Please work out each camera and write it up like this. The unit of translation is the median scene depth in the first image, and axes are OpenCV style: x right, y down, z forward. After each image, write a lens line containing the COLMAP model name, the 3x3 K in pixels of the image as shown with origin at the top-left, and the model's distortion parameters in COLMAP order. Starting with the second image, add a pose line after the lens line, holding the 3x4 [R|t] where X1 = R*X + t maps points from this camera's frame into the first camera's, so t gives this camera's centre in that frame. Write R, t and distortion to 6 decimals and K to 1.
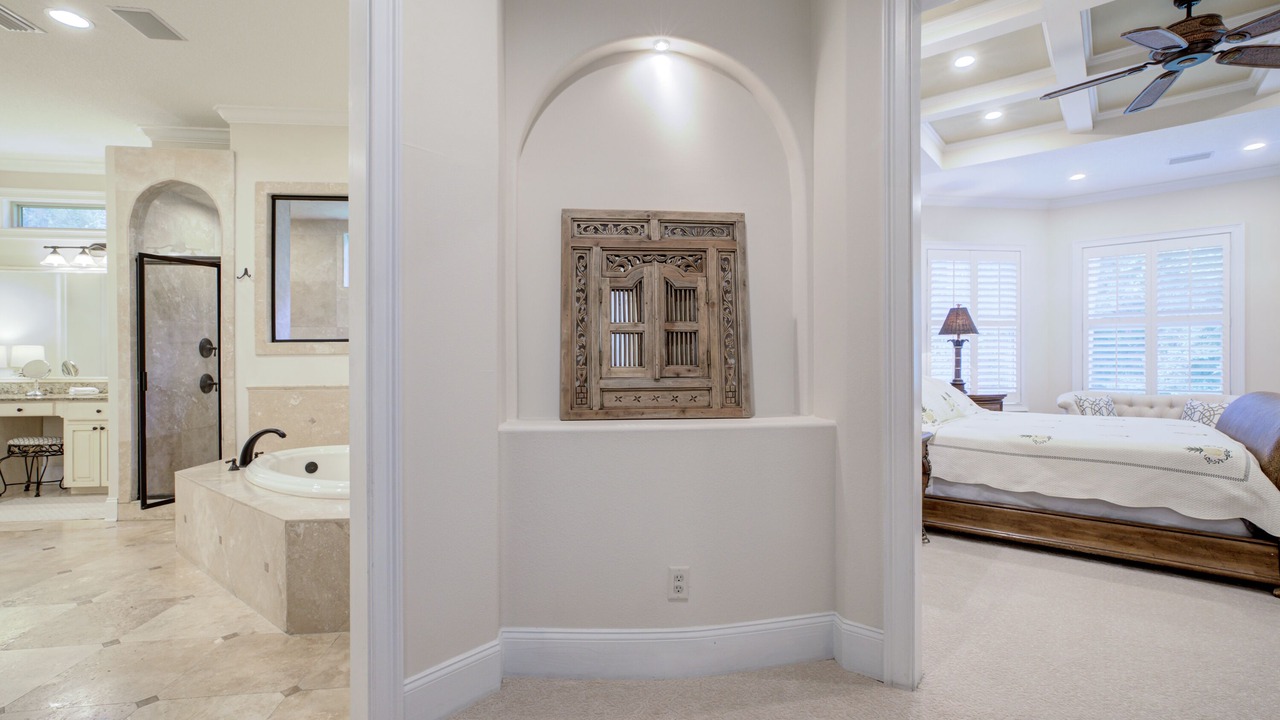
lens RADIAL K [[580.8, 0, 634.1], [0, 580.8, 357.9], [0, 0, 1]] dist [0.006578, 0.006204]
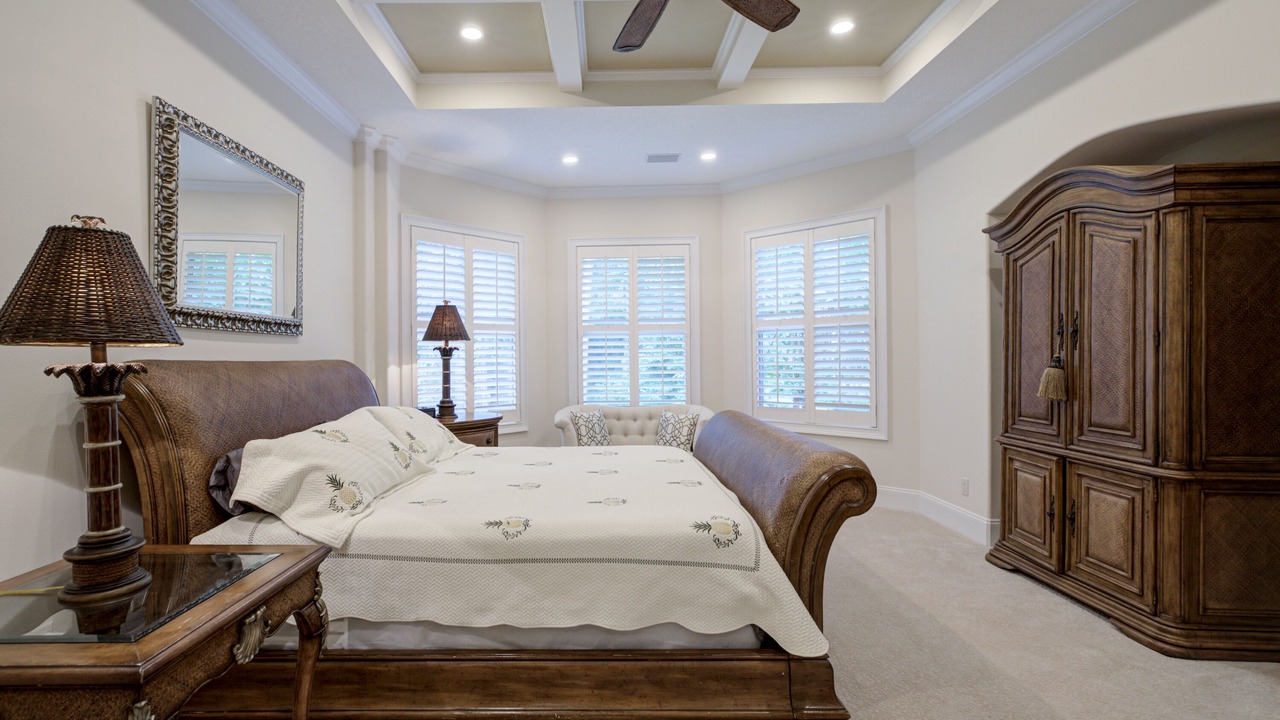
lens RADIAL K [[580.8, 0, 639.5], [0, 580.8, 358.7], [0, 0, 1]] dist [0.006578, 0.006204]
pose [[0.730571, -0.010721, 0.682752, 0.246490], [0.009259, 0.999940, 0.005794, -0.020505], [-0.682773, 0.002089, 0.730627, 0.306946]]
